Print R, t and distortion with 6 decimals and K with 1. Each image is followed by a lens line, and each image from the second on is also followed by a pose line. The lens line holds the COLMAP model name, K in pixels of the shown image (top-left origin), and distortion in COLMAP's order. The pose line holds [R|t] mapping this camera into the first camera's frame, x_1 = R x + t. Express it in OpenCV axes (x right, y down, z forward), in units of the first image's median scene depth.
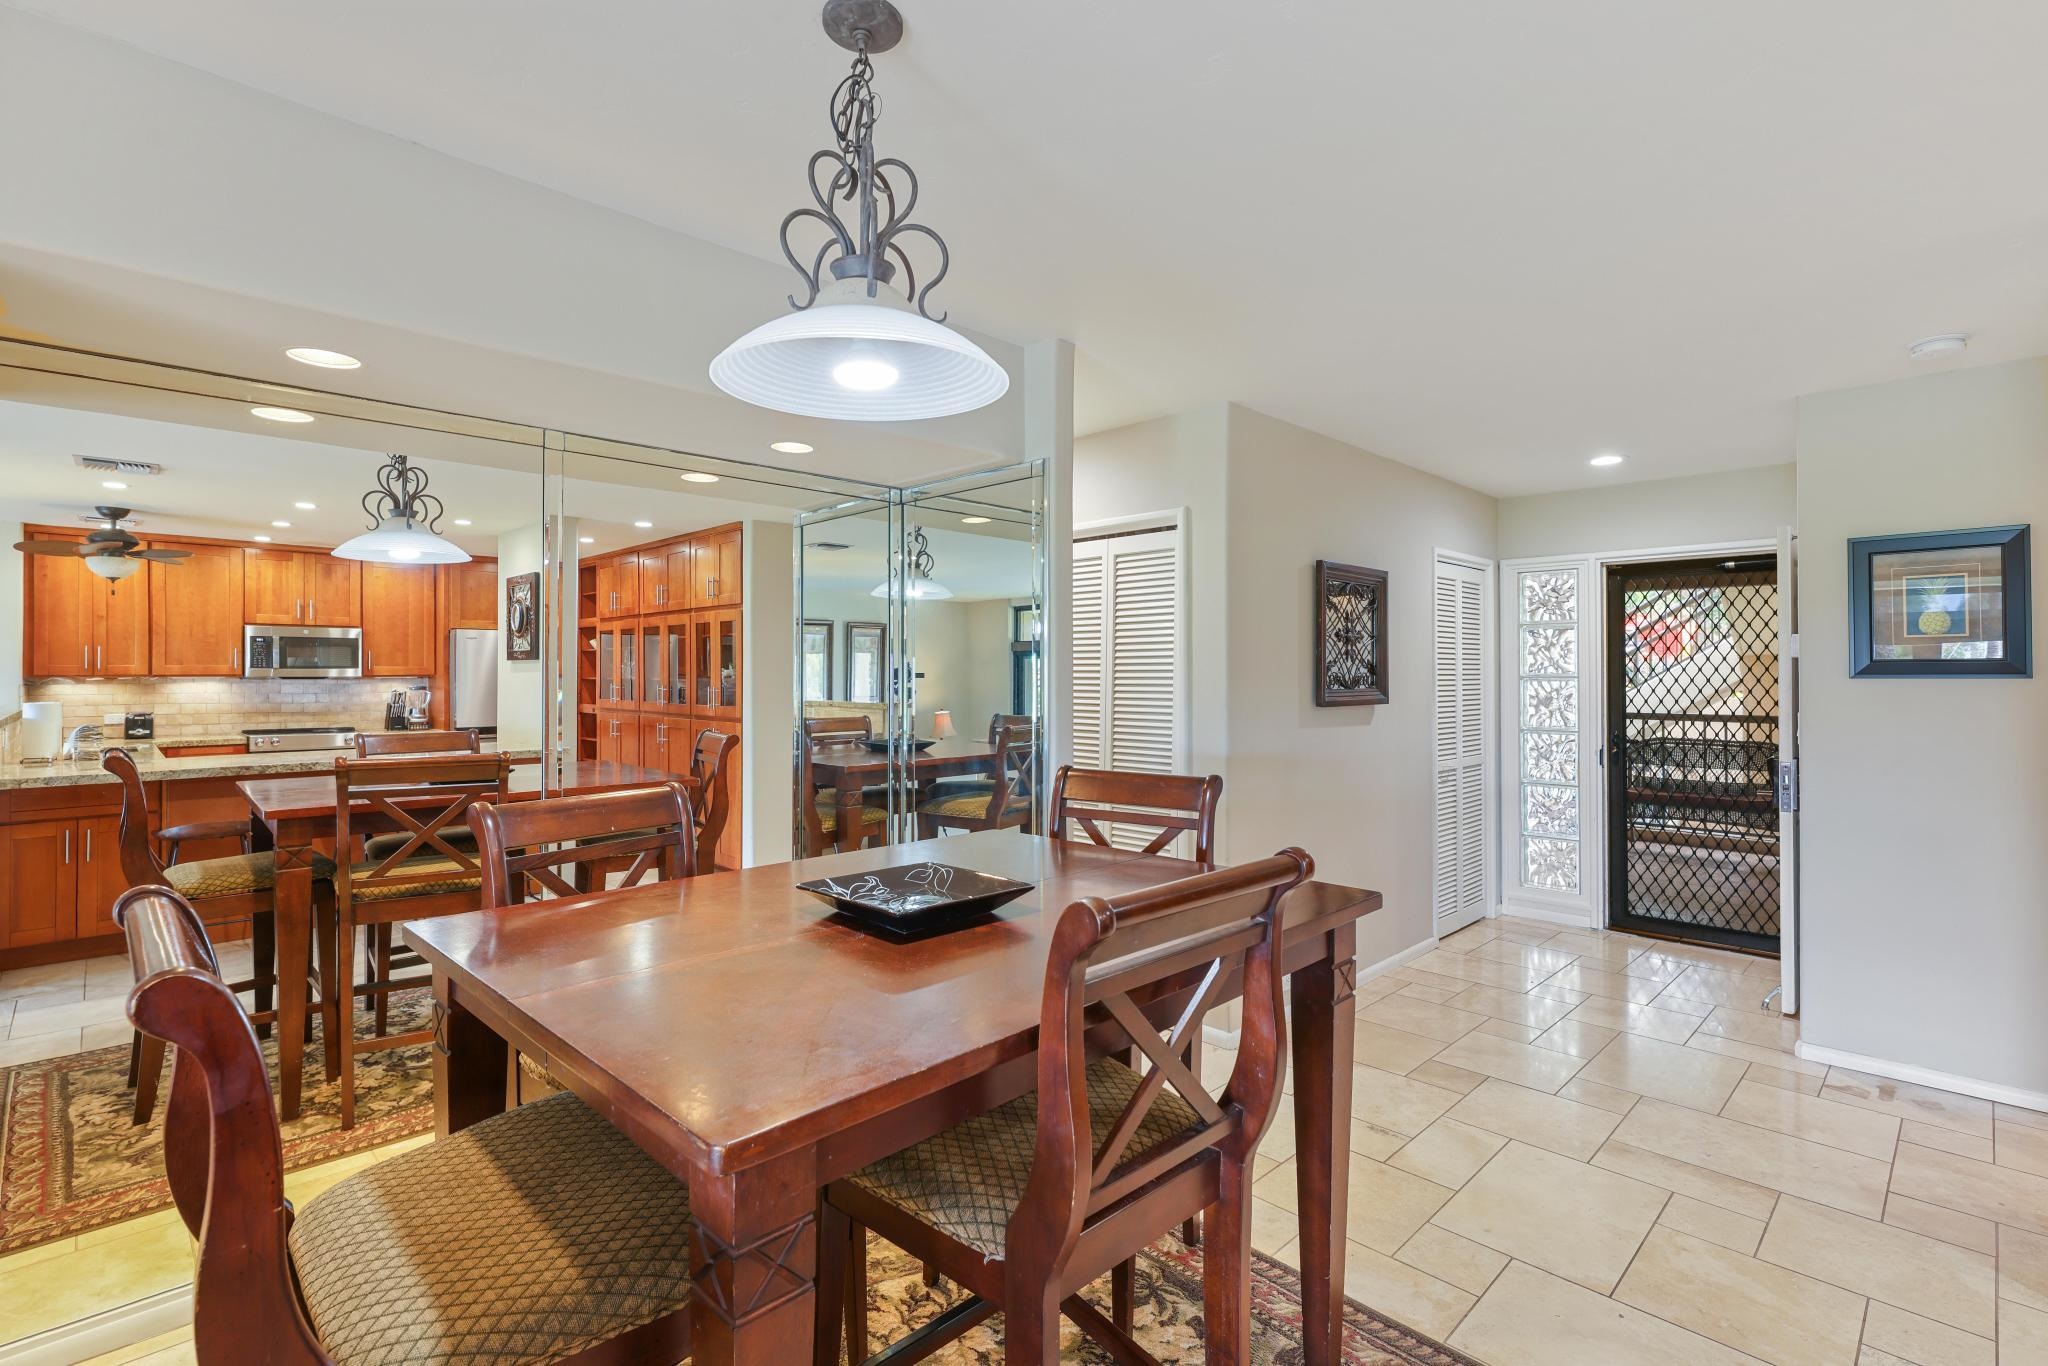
lens RADIAL K [[948.5, 0, 1020.4], [0, 948.5, 652.0], [0, 0, 1]] dist [0.014184, -0.000136]
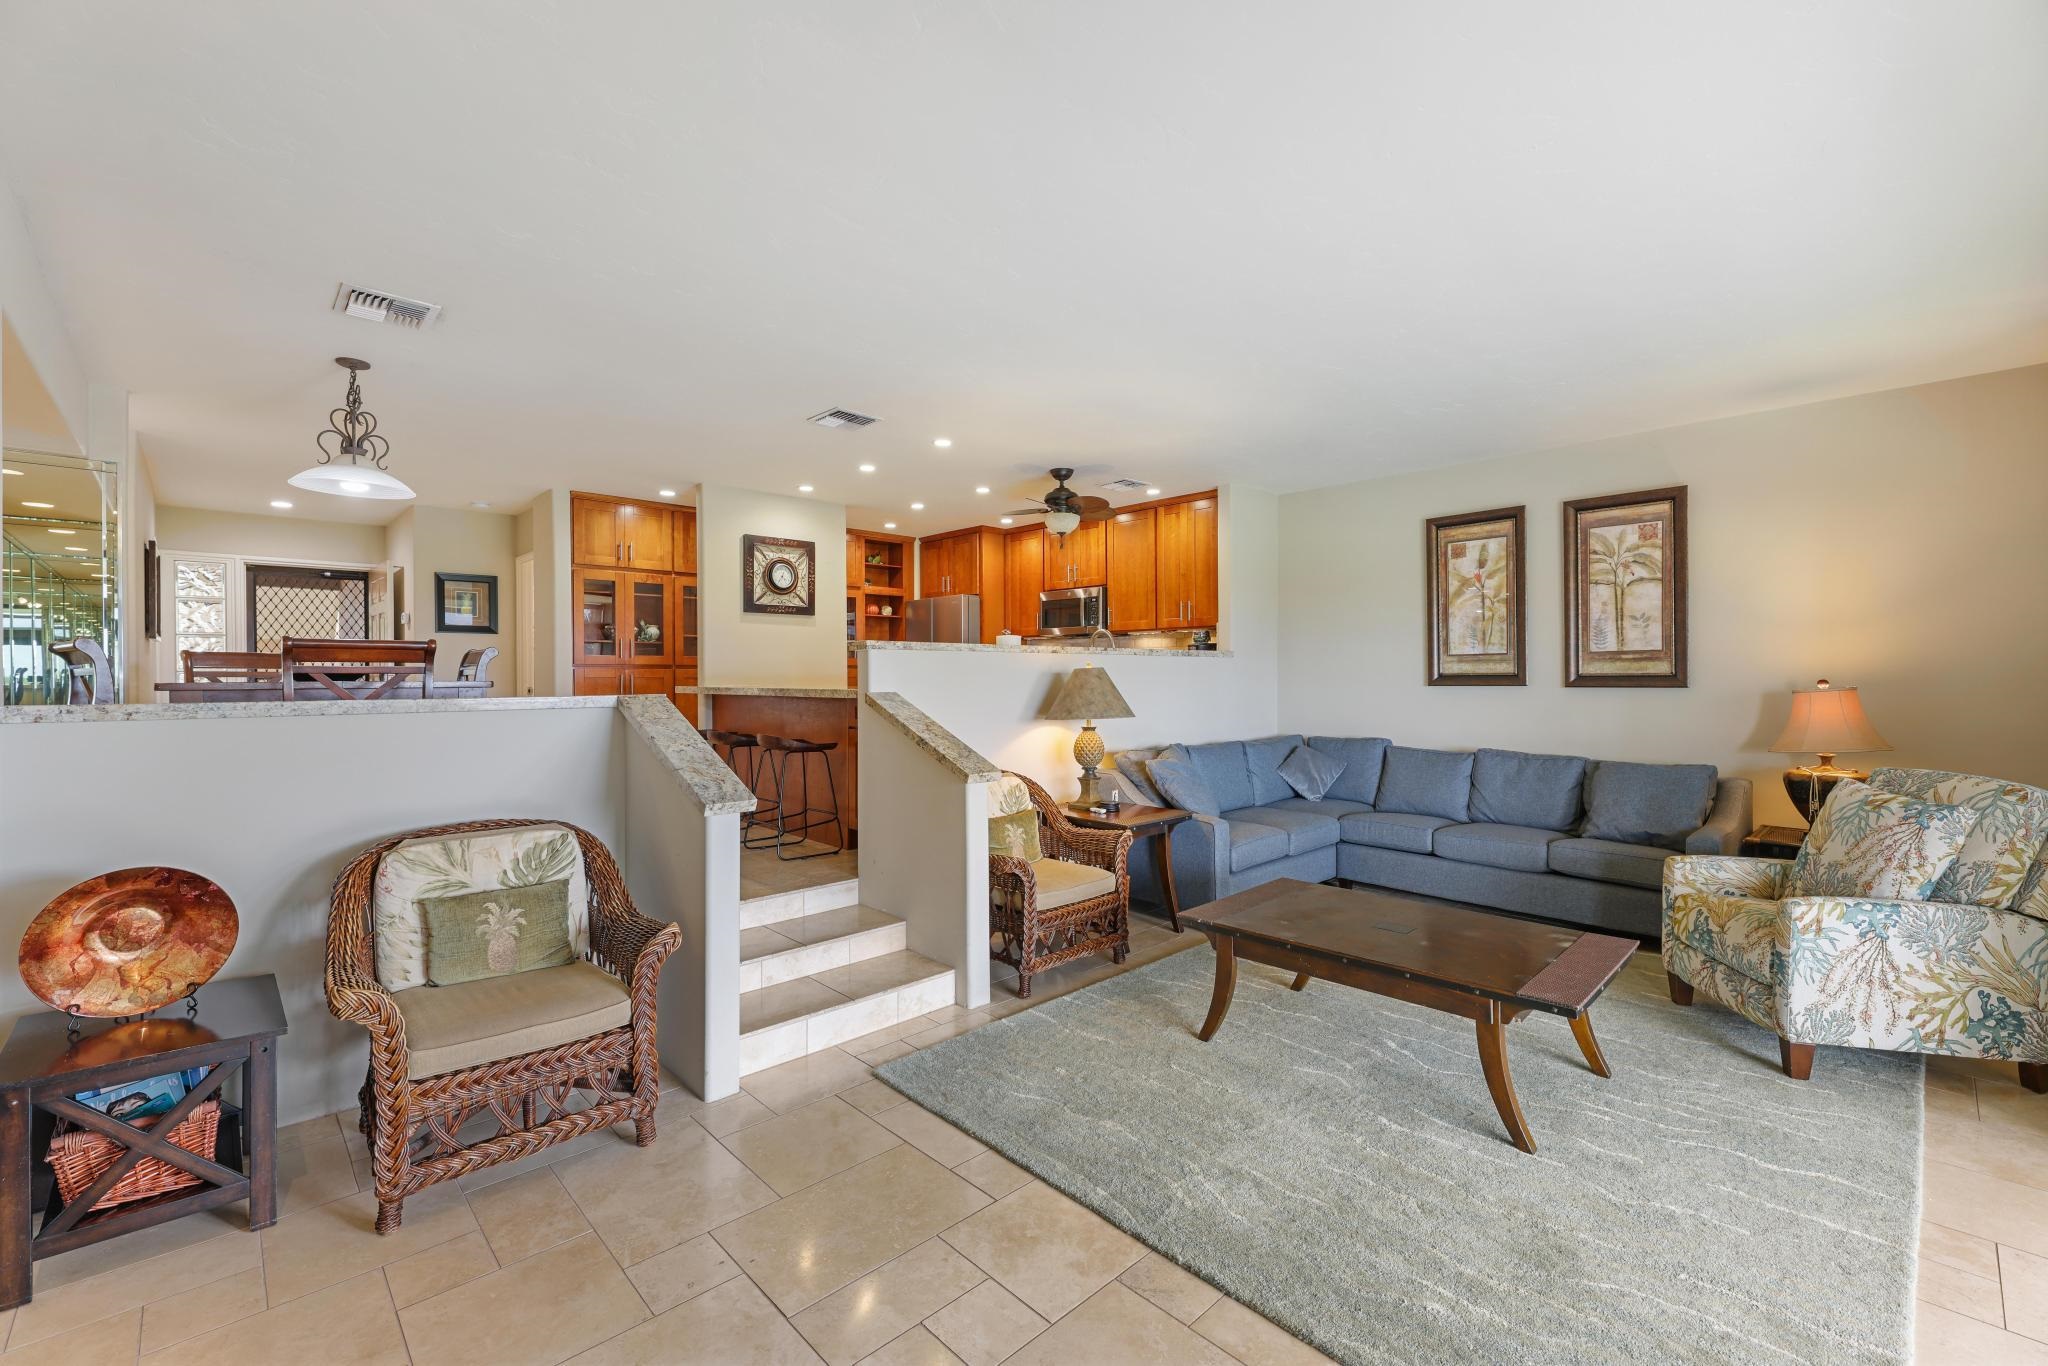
lens RADIAL K [[857.8, 0, 1023.8], [0, 857.8, 682.9], [0, 0, 1]] dist [-0.000273, -0.000508]
pose [[0.014667, -0.008112, 0.999860, -0.632904], [-0.016326, 0.999832, 0.008351, 0.058139], [-0.999759, -0.016446, 0.014532, -0.250457]]
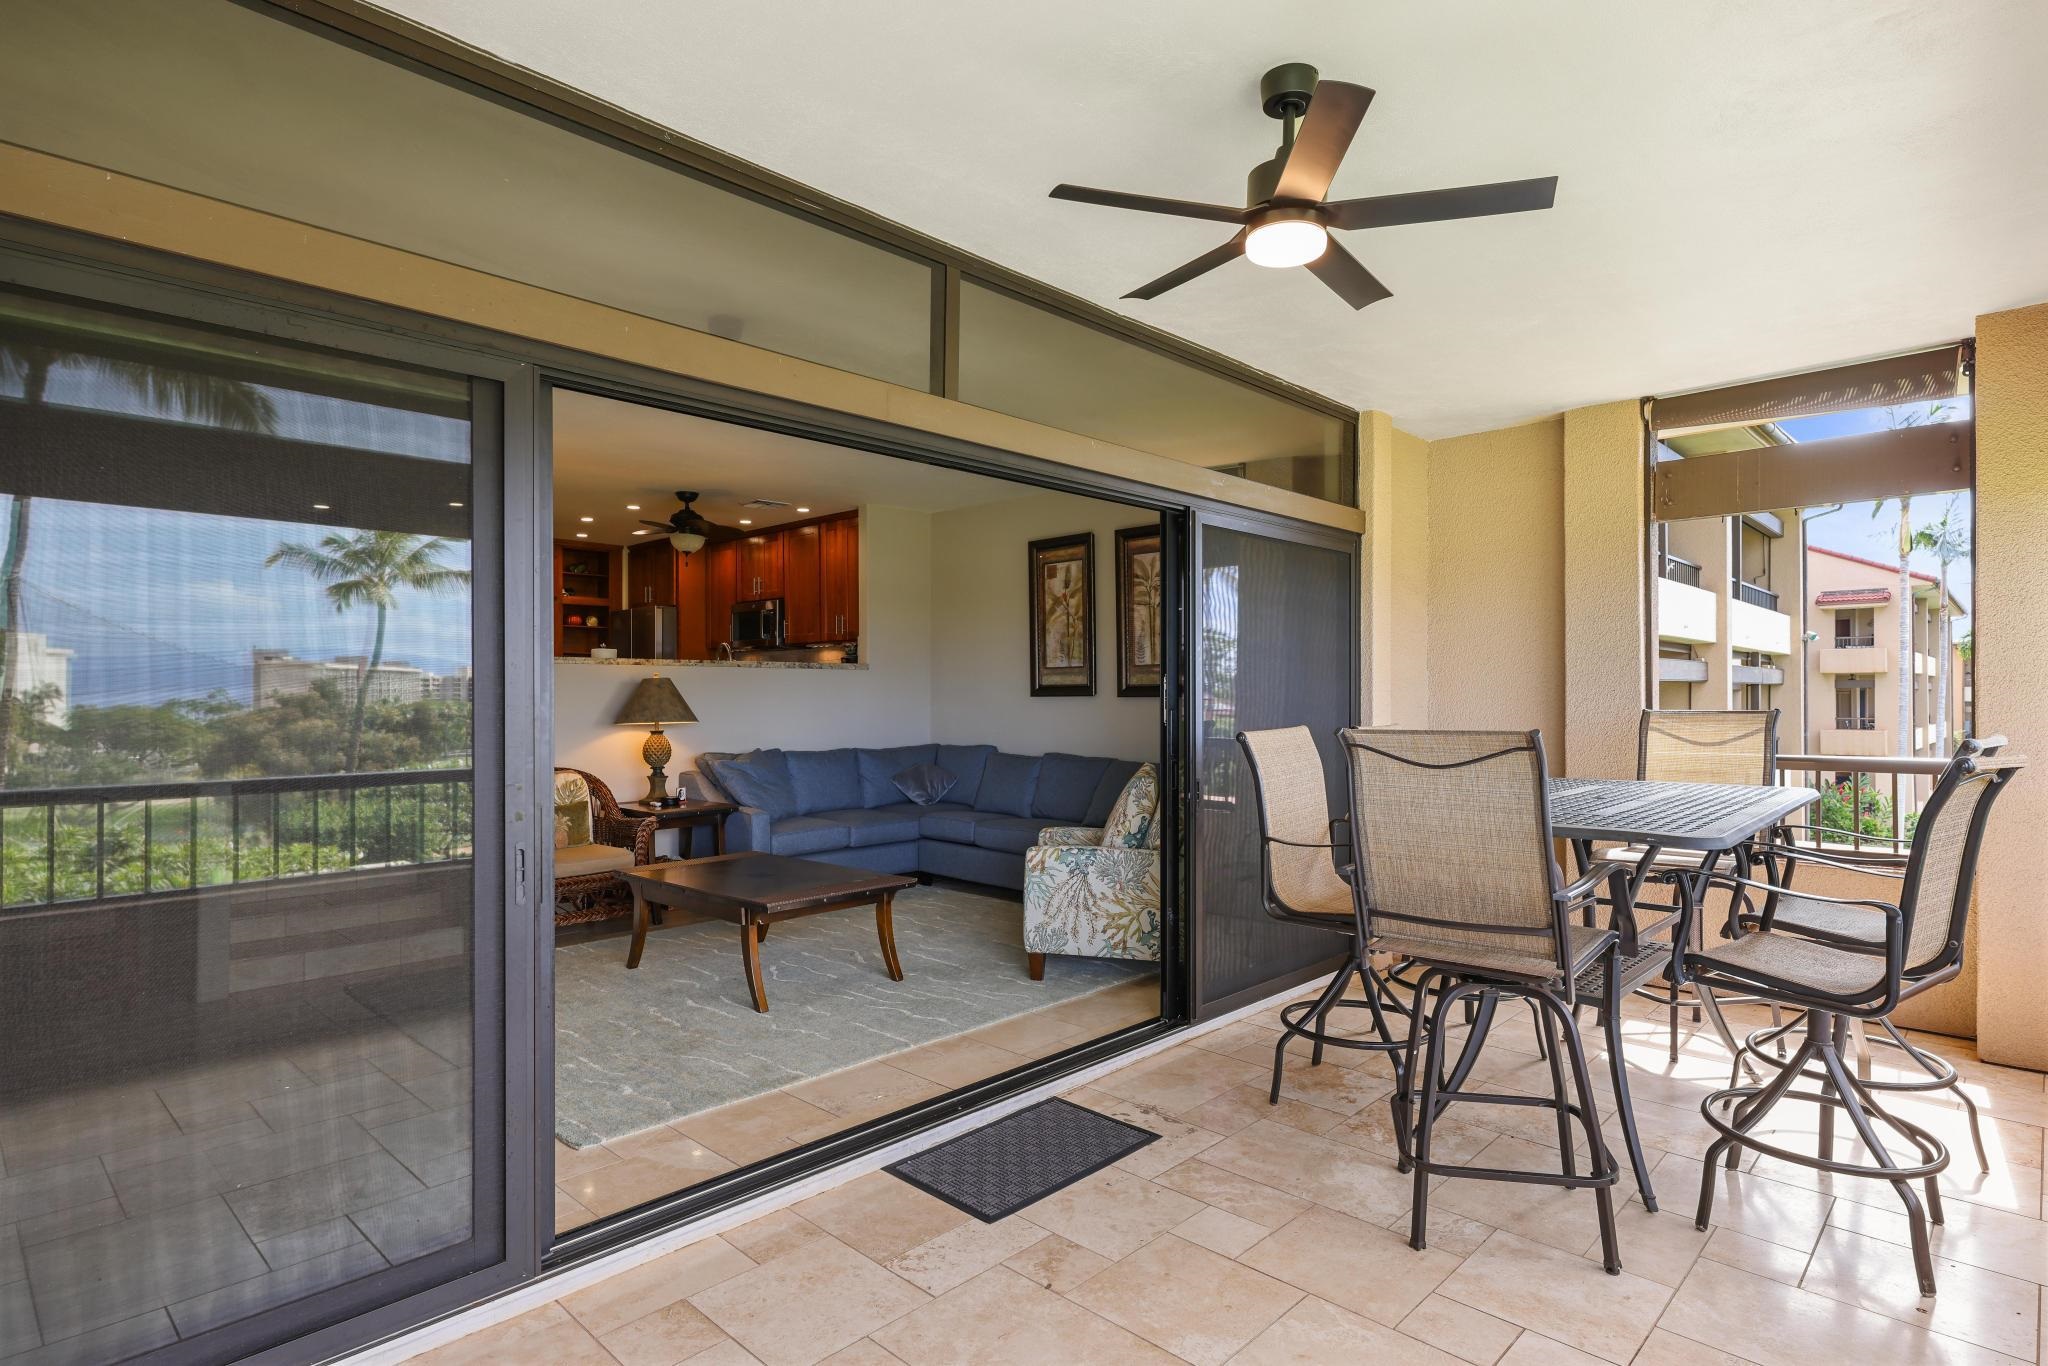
lens RADIAL K [[1087.6, 0, 1015.9], [0, 1087.6, 691.3], [0, 0, 1]] dist [0.013939, -0.000685]
pose [[-0.021064, 0.003736, 0.999771, -0.957440], [-0.017707, 0.999835, -0.004109, 0.061226], [-0.999621, -0.017789, -0.020994, -0.625477]]
